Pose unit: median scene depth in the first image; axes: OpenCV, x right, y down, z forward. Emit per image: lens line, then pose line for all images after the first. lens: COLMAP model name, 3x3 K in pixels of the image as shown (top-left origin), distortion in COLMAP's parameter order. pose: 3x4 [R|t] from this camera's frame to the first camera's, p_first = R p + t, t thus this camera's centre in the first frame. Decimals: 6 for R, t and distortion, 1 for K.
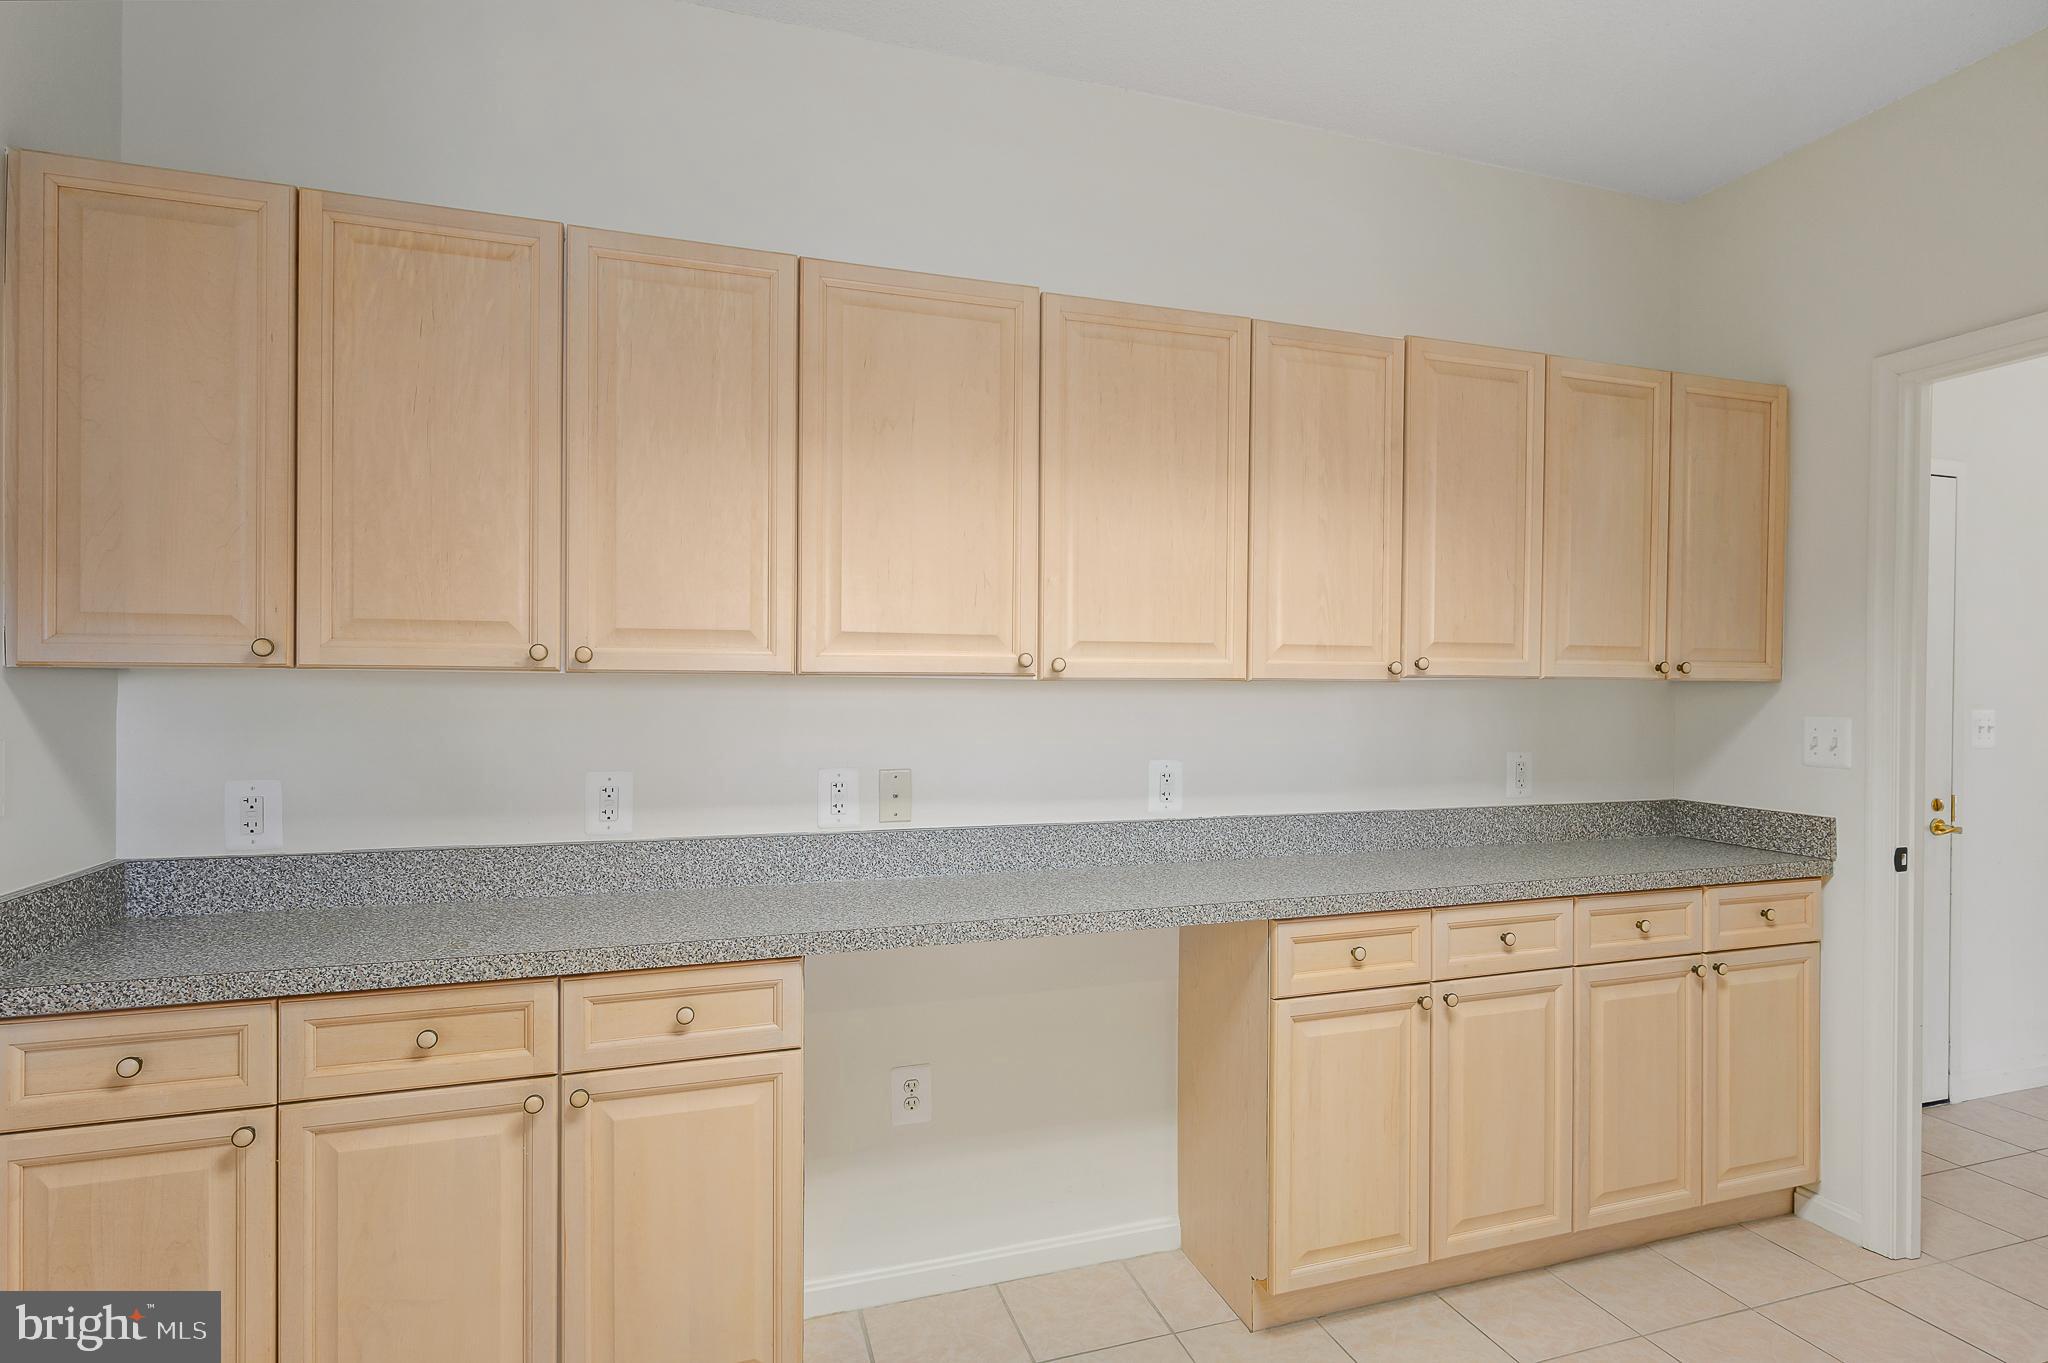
lens RADIAL K [[1026.3, 0, 1025.3], [0, 1026.3, 674.4], [0, 0, 1]] dist [0.000074, 0.000797]
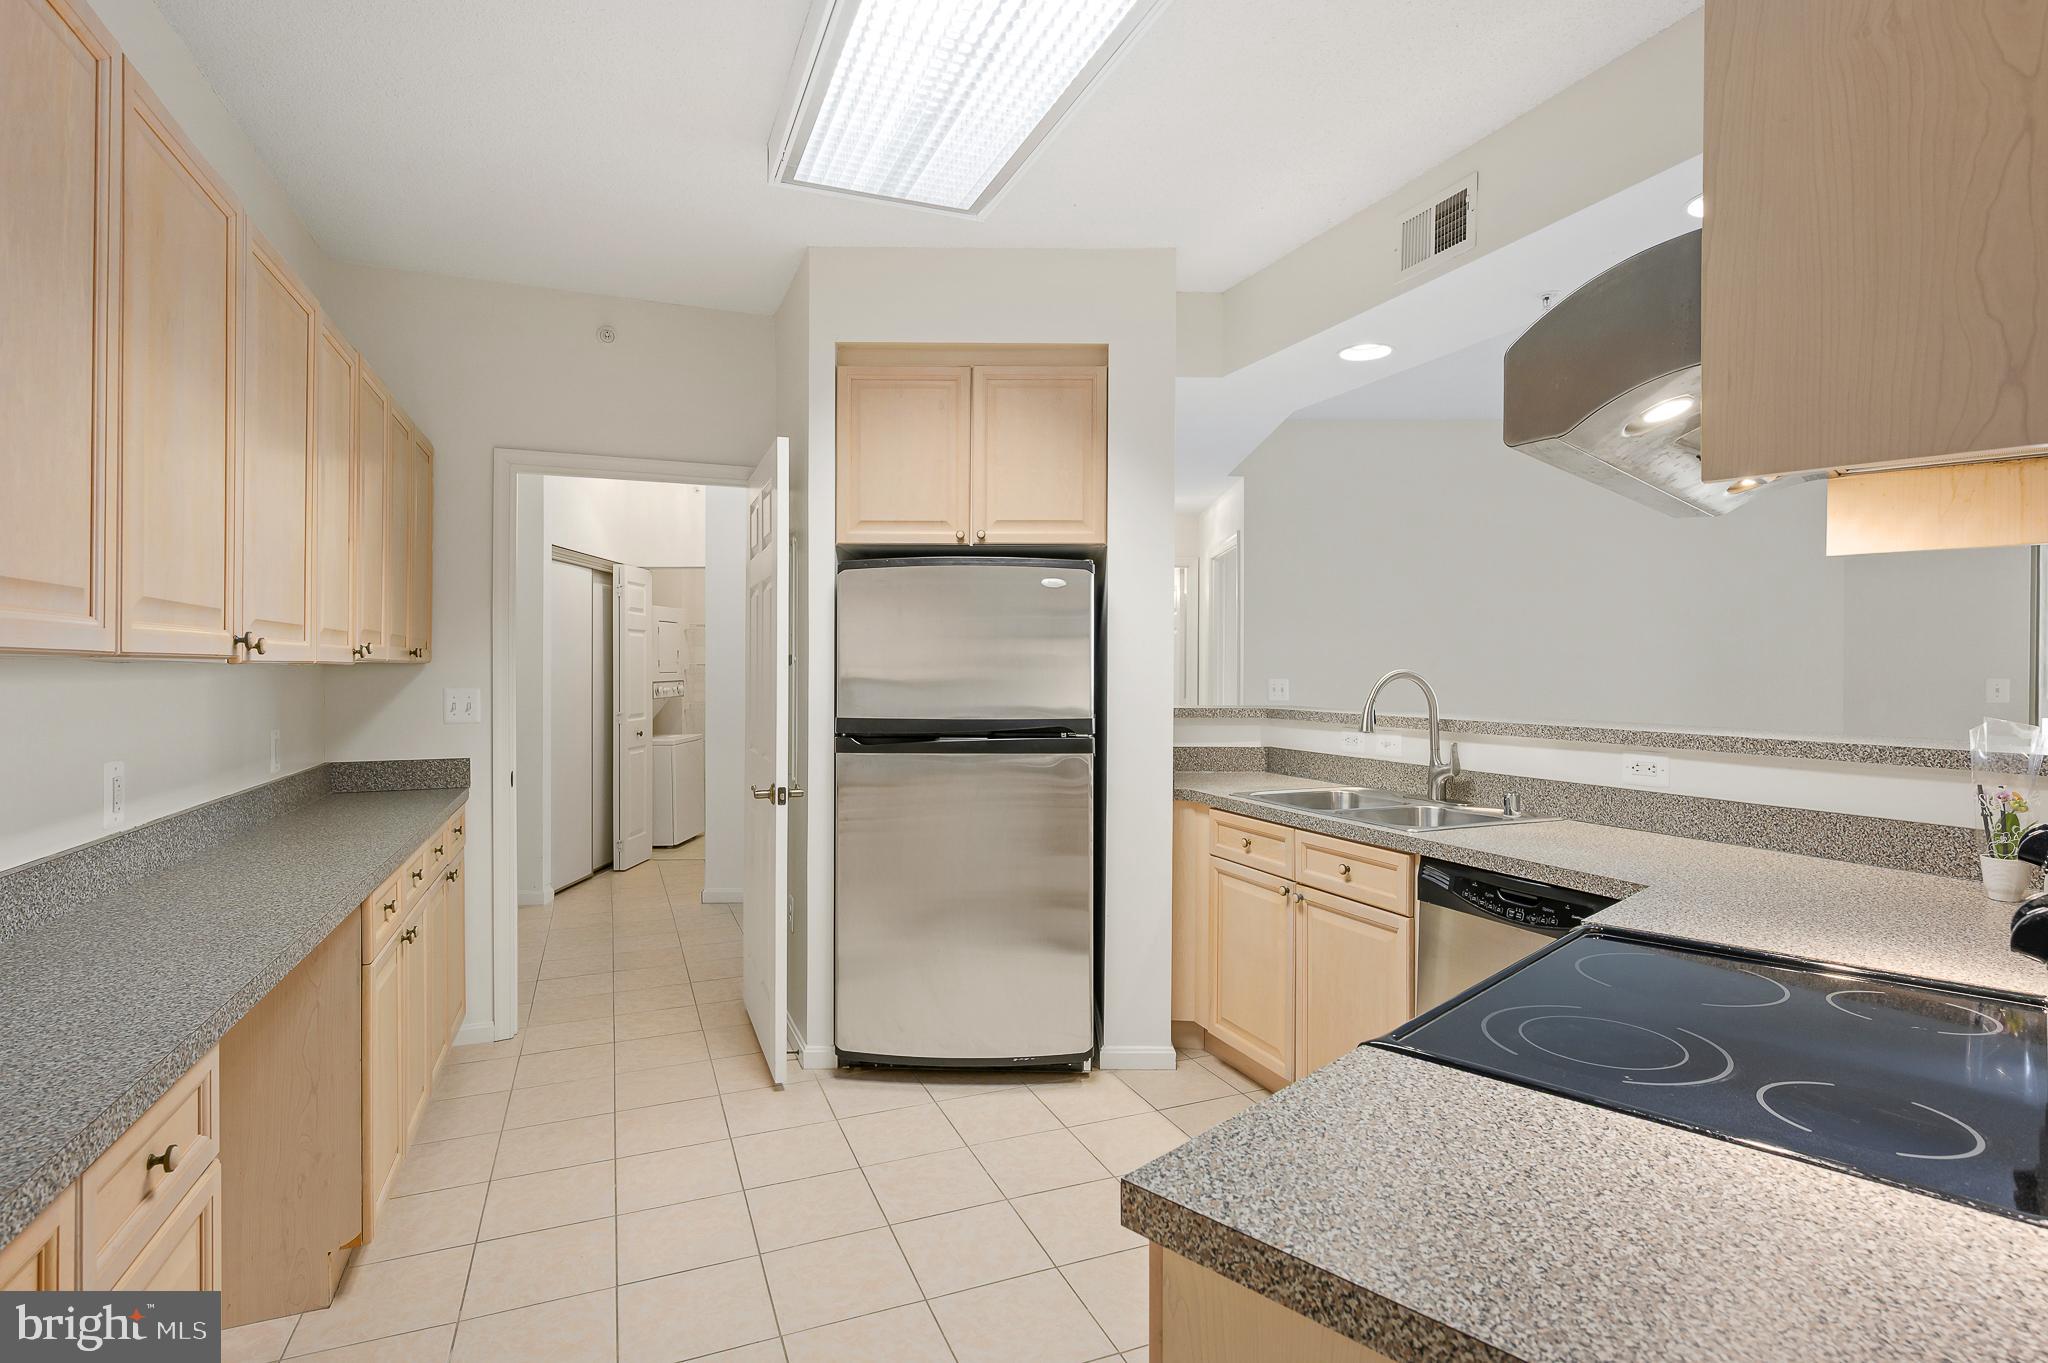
lens RADIAL K [[1026.3, 0, 1025.3], [0, 1026.3, 674.4], [0, 0, 1]] dist [0.000074, 0.000797]
pose [[-0.069074, -0.014568, 0.997505, -0.687563], [-0.002926, 0.999892, 0.014400, 0.000289], [-0.997607, -0.001924, -0.069109, 0.321125]]
